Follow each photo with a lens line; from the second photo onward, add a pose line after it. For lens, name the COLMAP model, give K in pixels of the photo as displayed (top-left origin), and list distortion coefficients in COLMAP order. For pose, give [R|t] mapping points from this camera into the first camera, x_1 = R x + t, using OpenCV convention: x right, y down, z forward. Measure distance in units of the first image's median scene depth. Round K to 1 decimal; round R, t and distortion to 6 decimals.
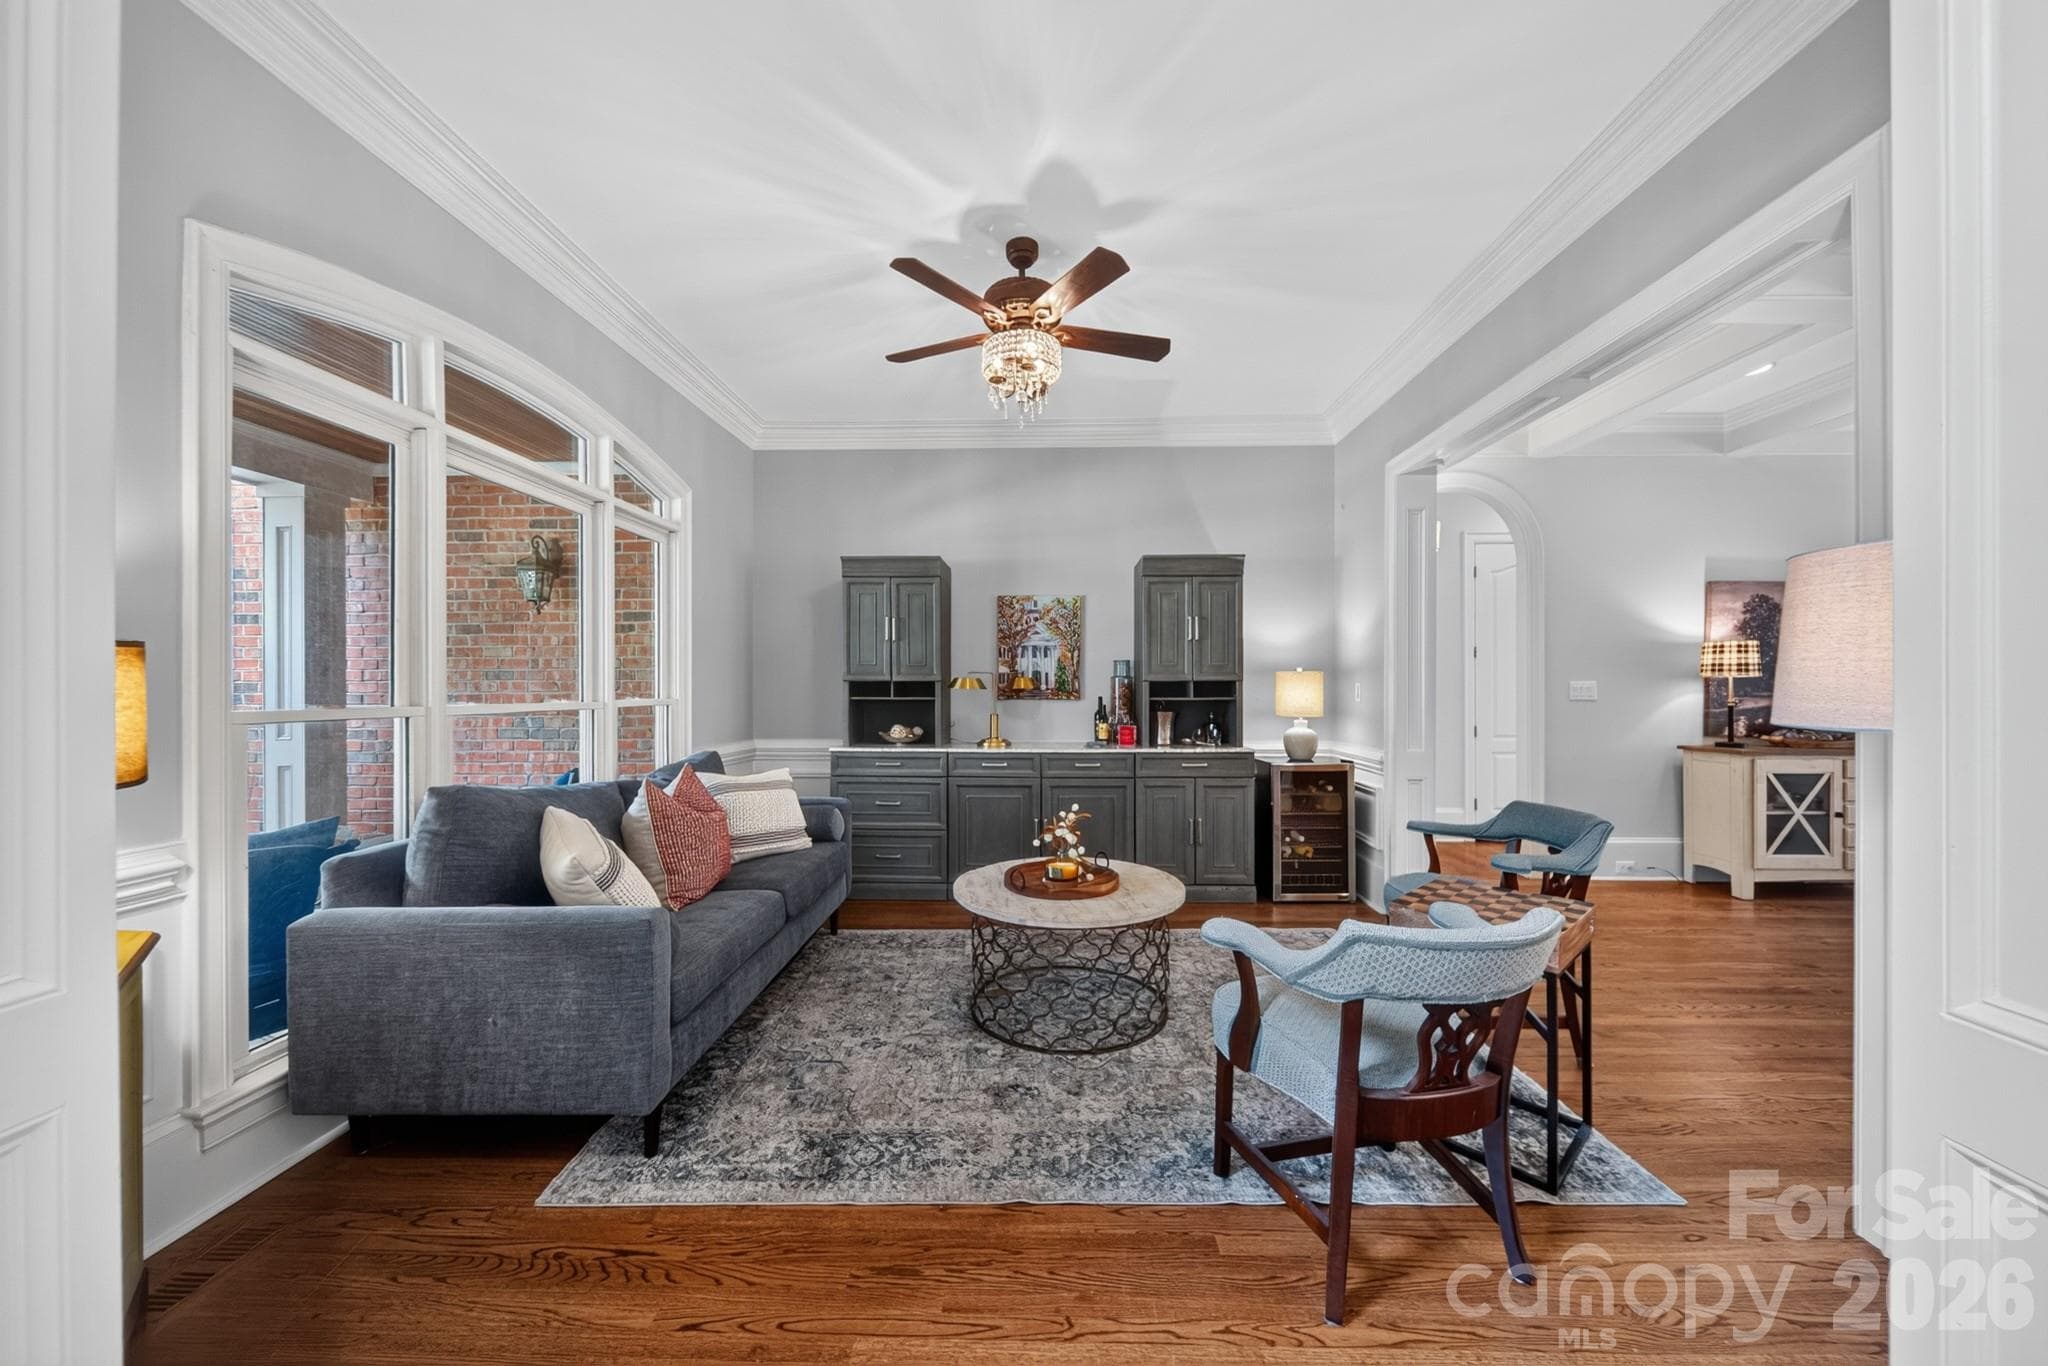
lens RADIAL K [[726.2, 0, 1041.6], [0, 726.2, 685.7], [0, 0, 1]] dist [-0.003537, -0.000155]
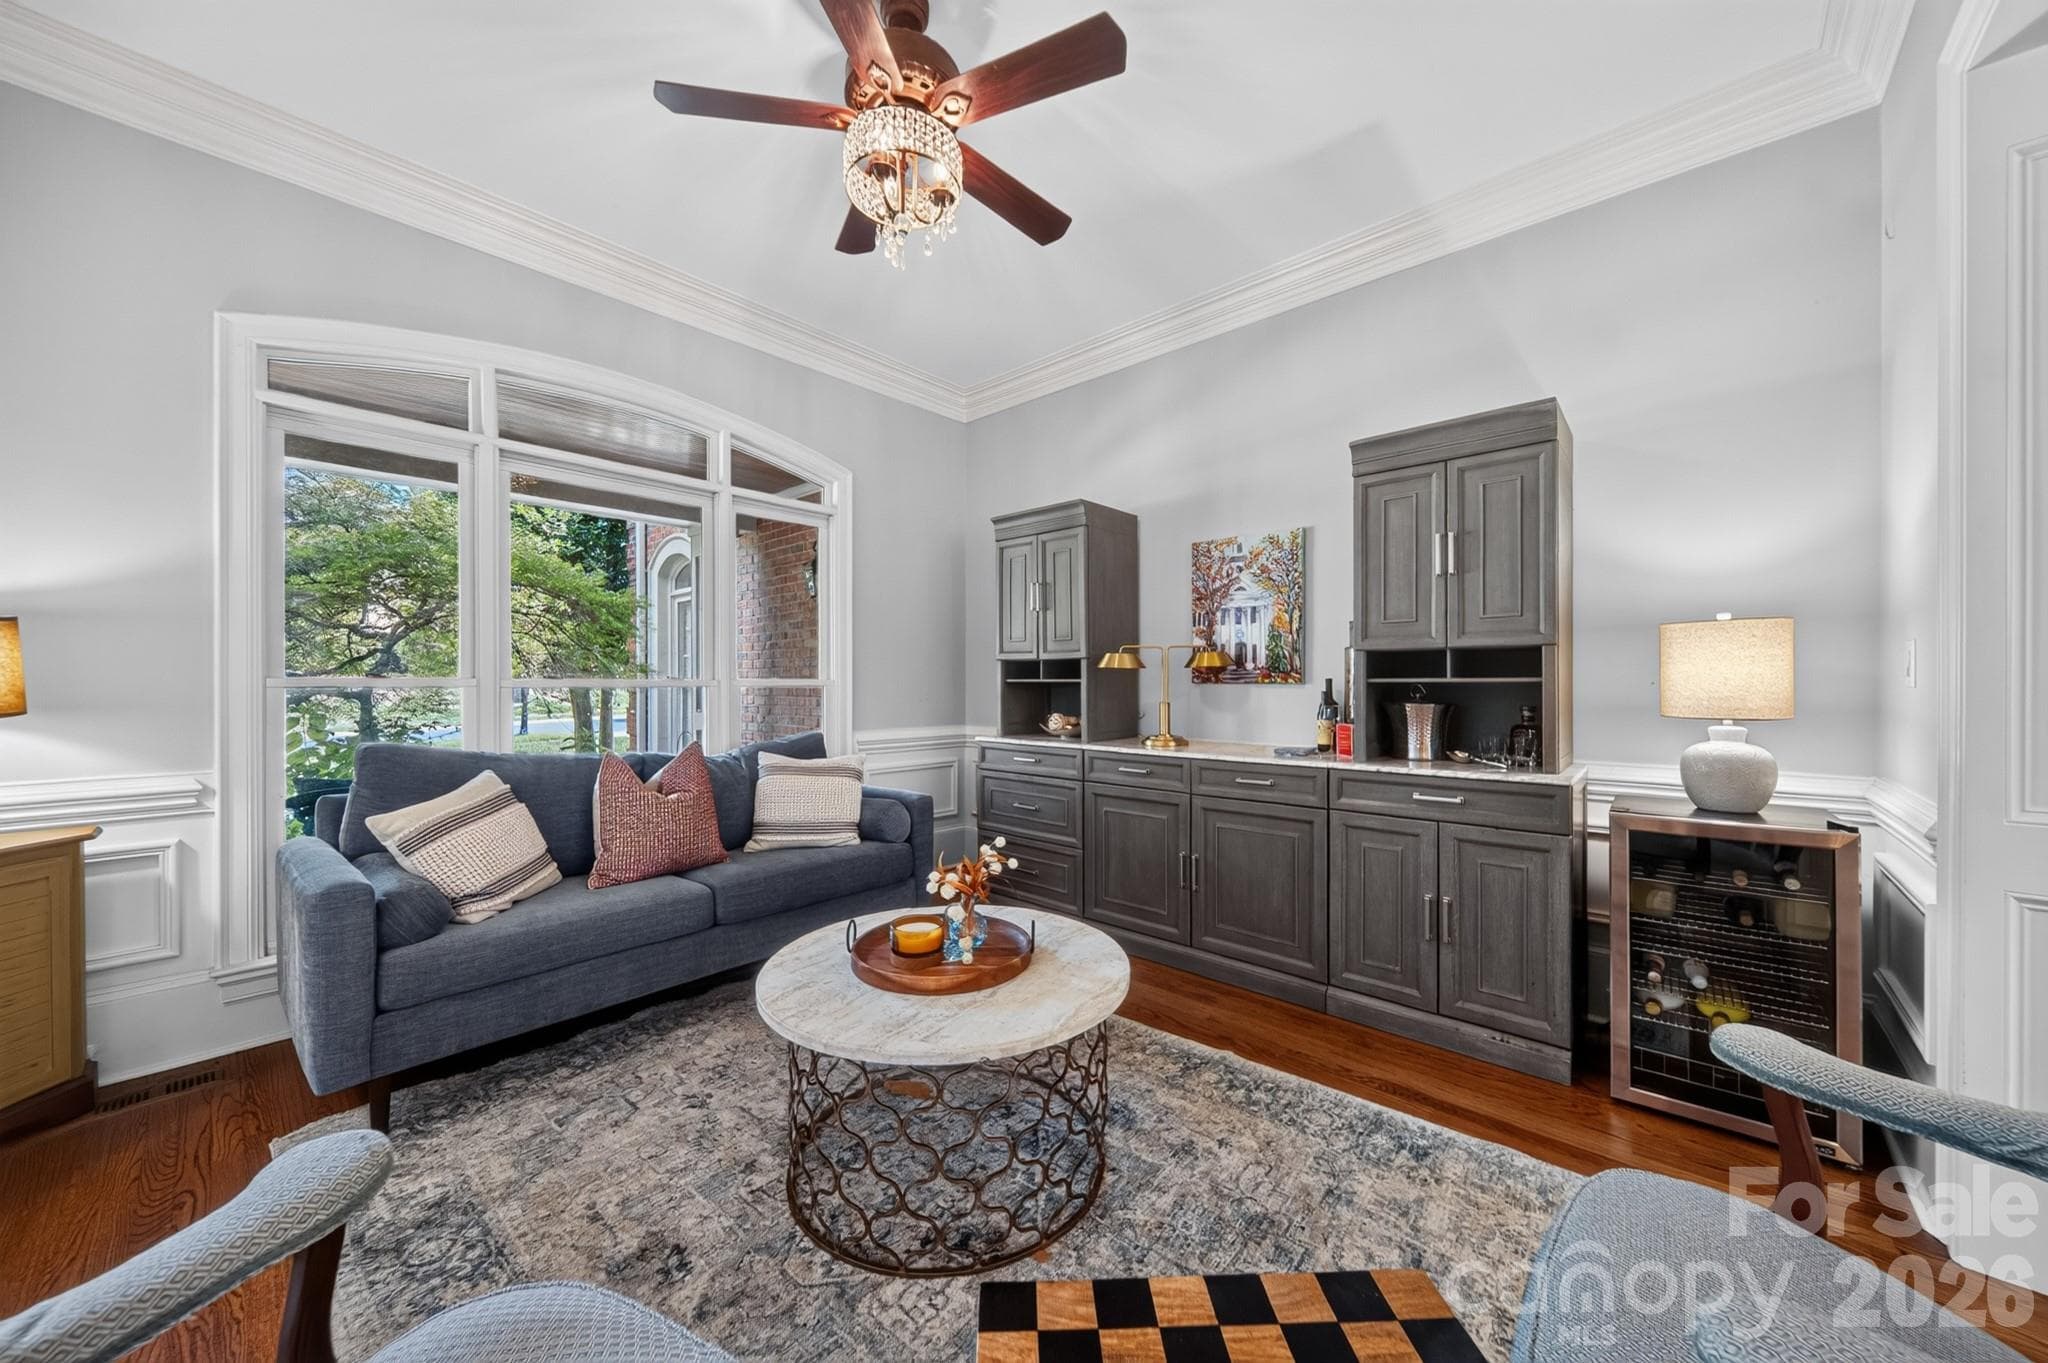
lens RADIAL K [[726.2, 0, 1025.1], [0, 726.2, 685.8], [0, 0, 1]] dist [-0.003537, -0.000155]
pose [[0.758845, 0.001664, -0.651270, 0.320359], [0.002190, 0.999985, 0.005108, 0.018908], [0.651268, -0.005303, 0.758829, 0.360551]]
